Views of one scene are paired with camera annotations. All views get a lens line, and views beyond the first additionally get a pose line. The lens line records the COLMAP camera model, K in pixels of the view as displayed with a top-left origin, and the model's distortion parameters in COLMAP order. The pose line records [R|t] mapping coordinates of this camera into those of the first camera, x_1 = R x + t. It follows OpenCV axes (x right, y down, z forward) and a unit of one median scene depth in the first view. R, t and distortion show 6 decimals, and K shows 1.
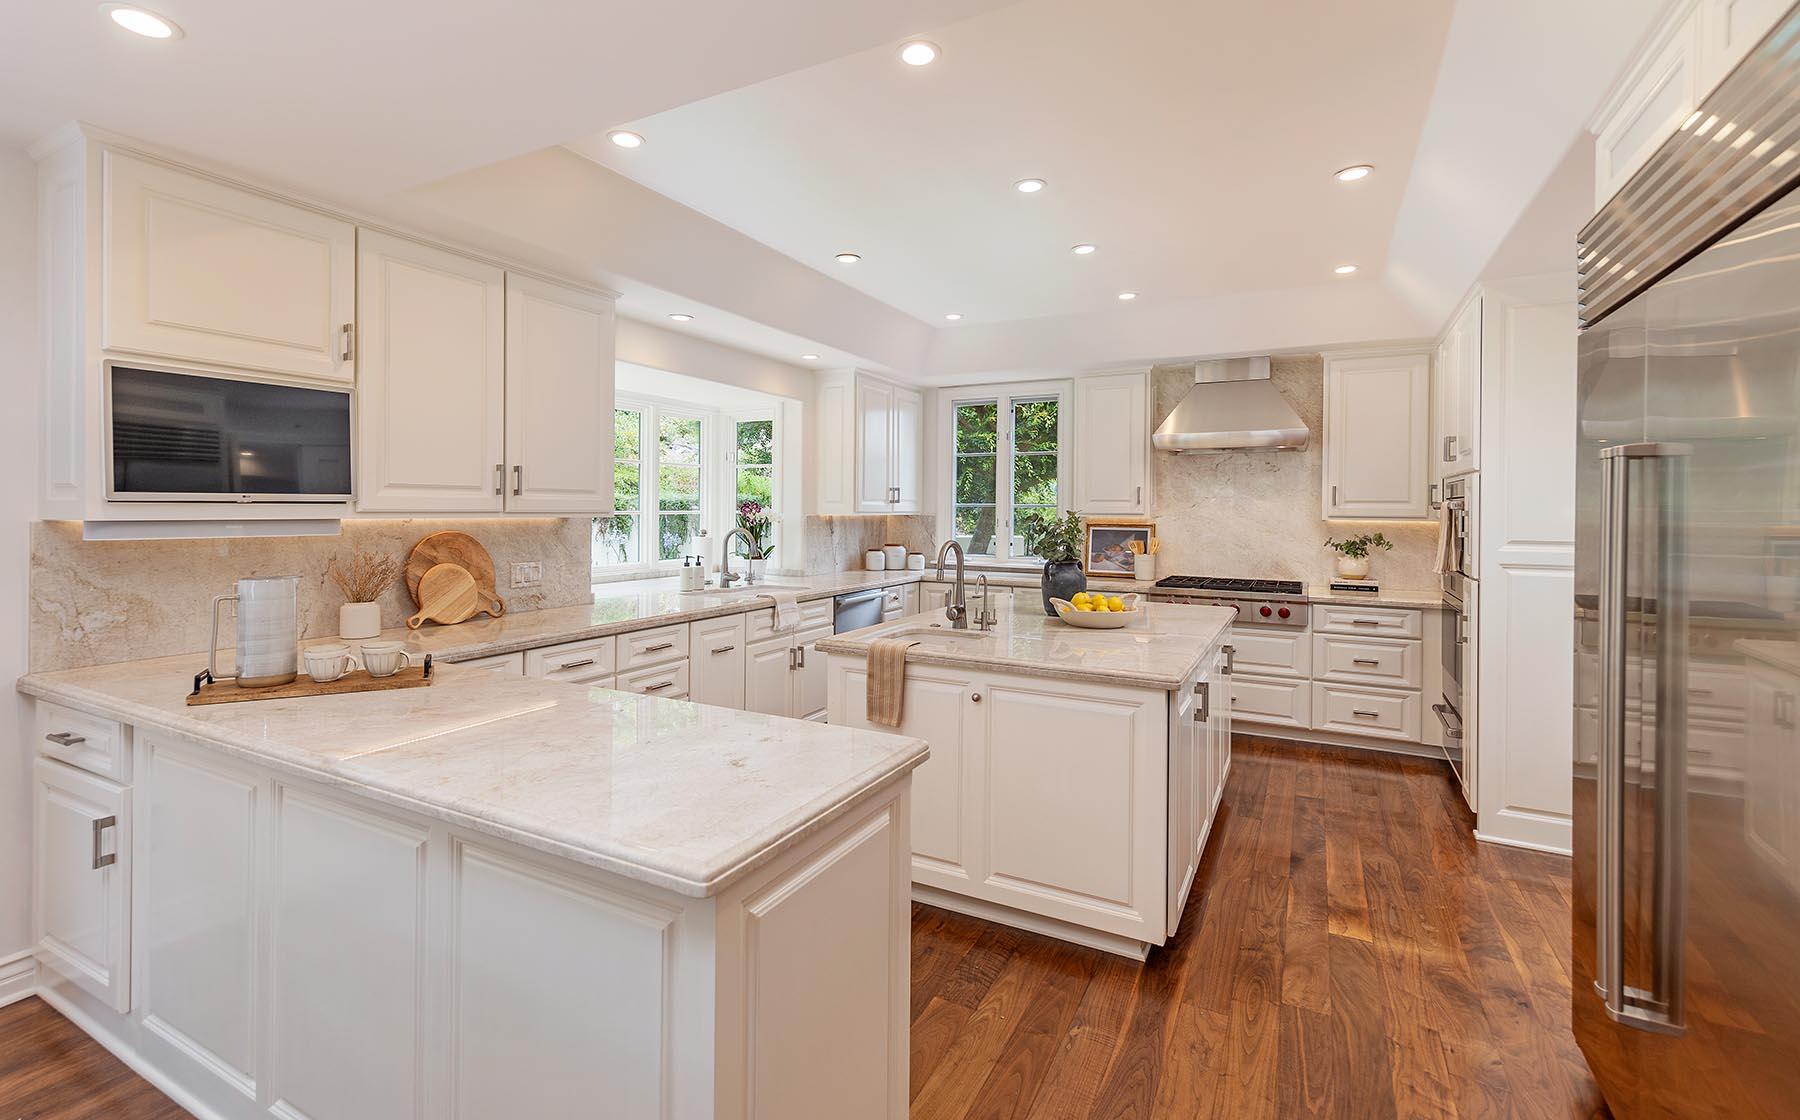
lens RADIAL K [[746.2, 0, 932.0], [0, 746.2, 505.1], [0, 0, 1]] dist [0.002869, 0.000541]
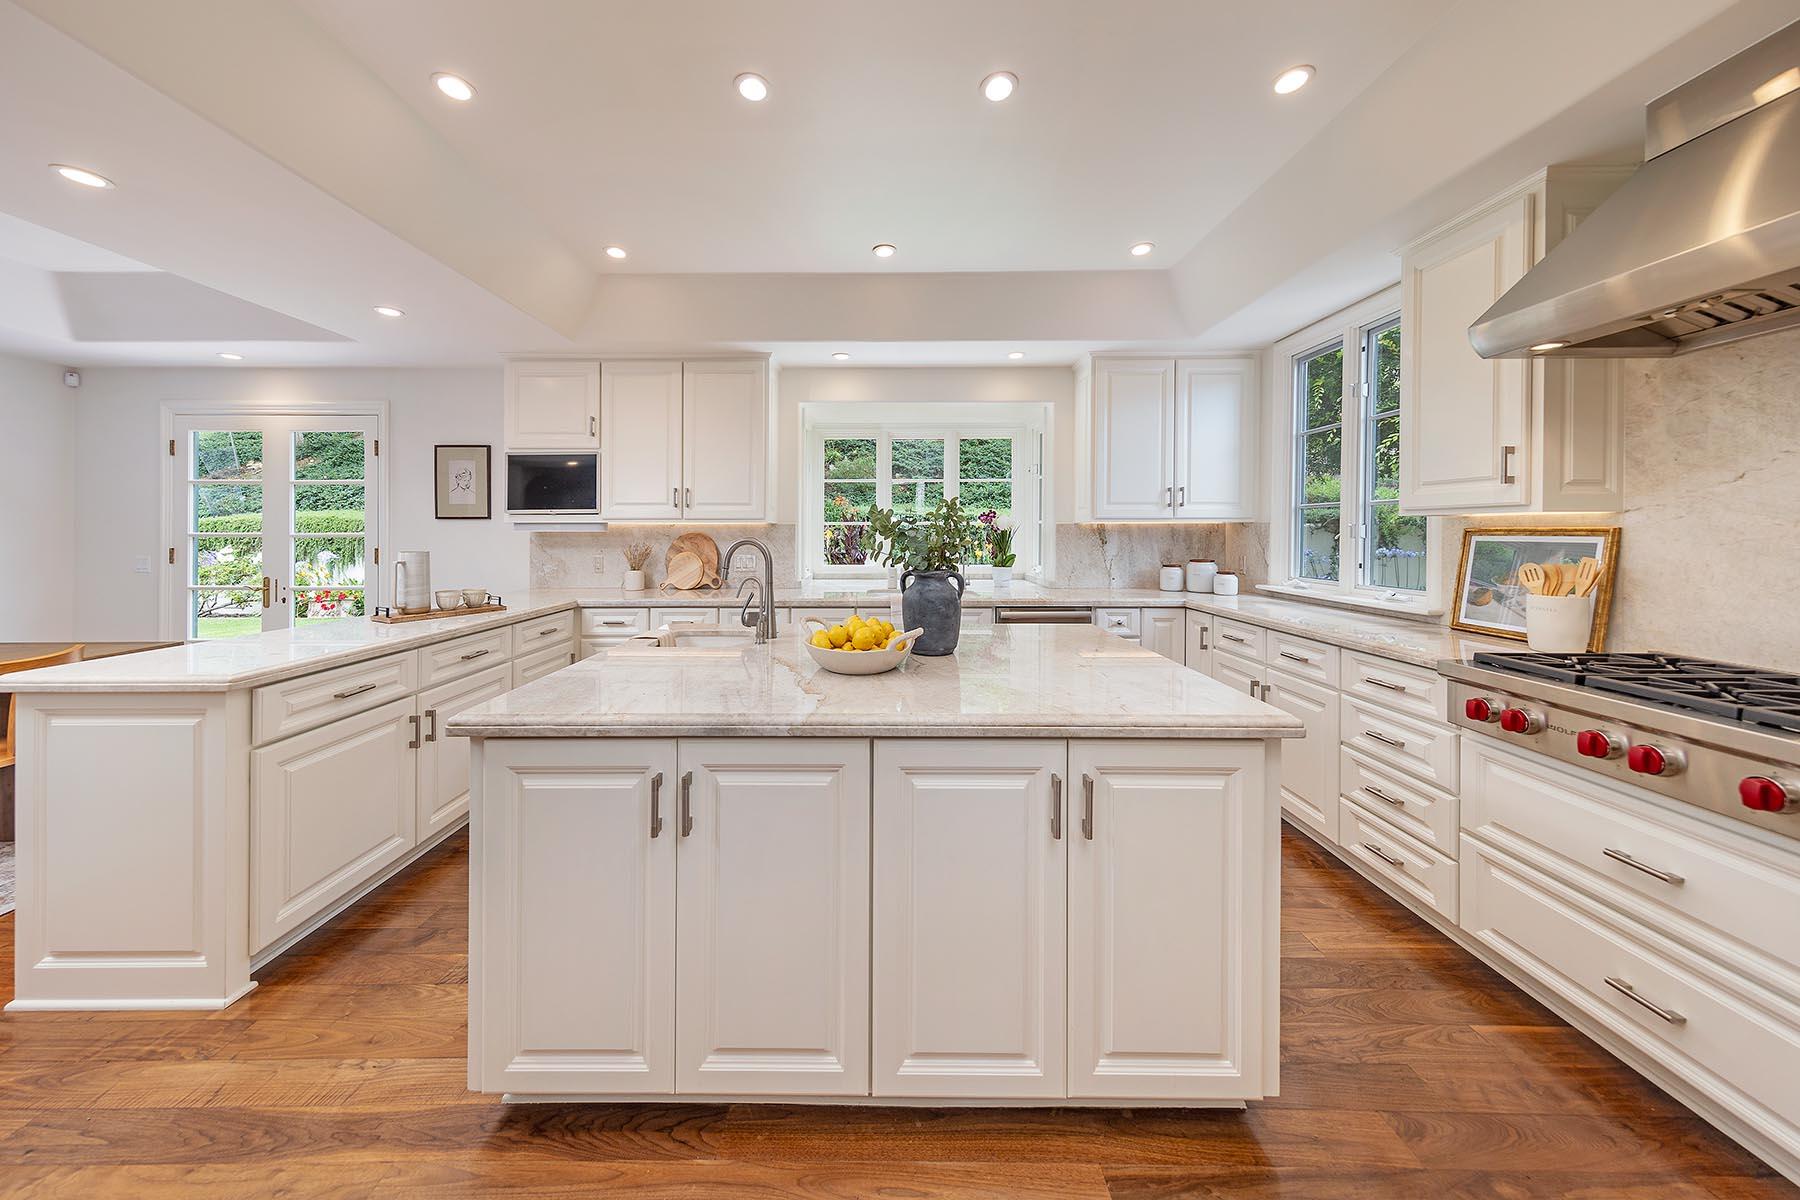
lens RADIAL K [[596.2, 0, 895.9], [0, 596.2, 529.0], [0, 0, 1]] dist [-0.000428, -0.000043]
pose [[0.450371, -0.010943, -0.892774, 0.703912], [0.008566, 0.999932, -0.007935, 0.042900], [0.892800, -0.004074, 0.450434, 0.823393]]
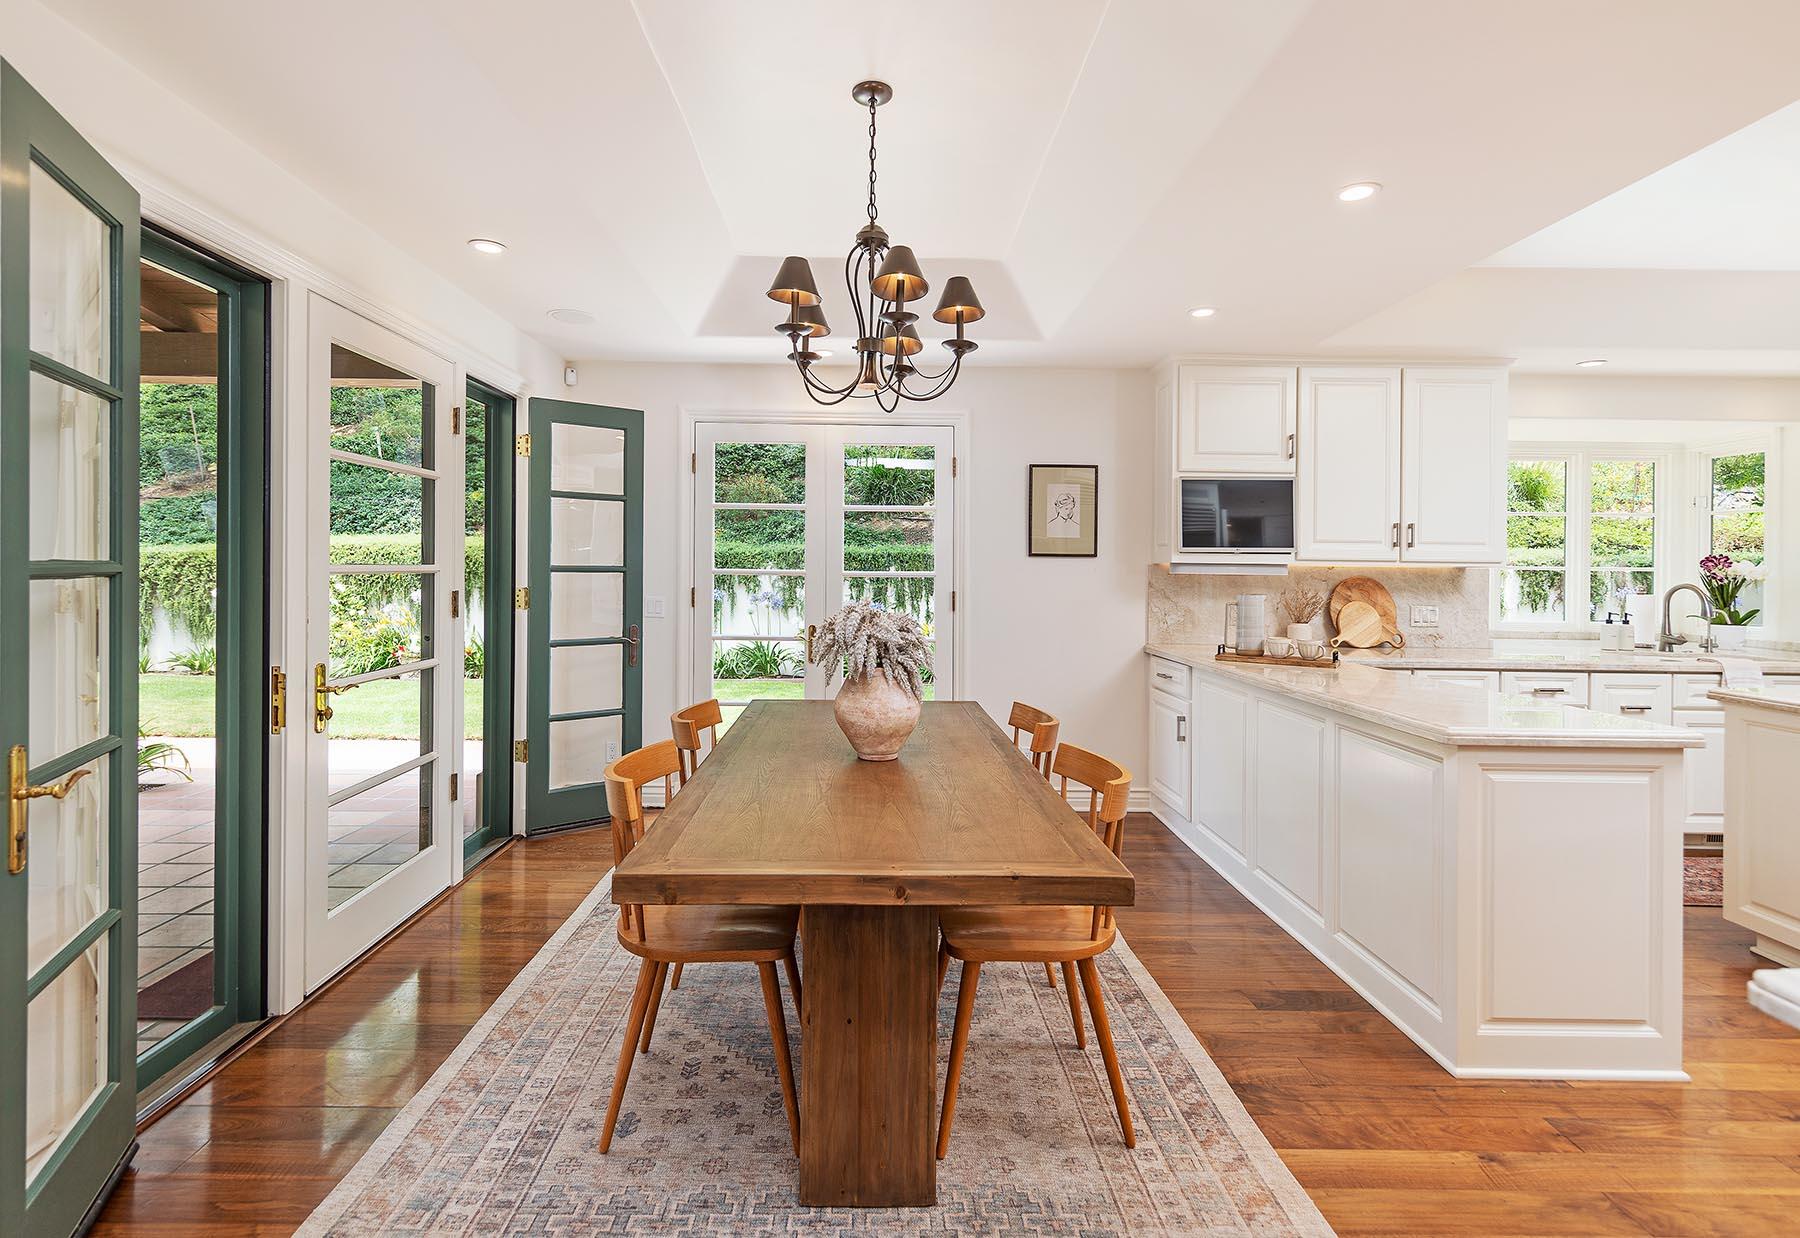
lens RADIAL K [[851.9, 0, 893.9], [0, 851.9, 565.1], [0, 0, 1]] dist [0.003662, 0.000474]
pose [[0.447392, -0.004257, -0.894328, 0.317227], [-0.005385, 0.999958, -0.007453, 0.030435], [0.894322, 0.008151, 0.447351, -0.387673]]
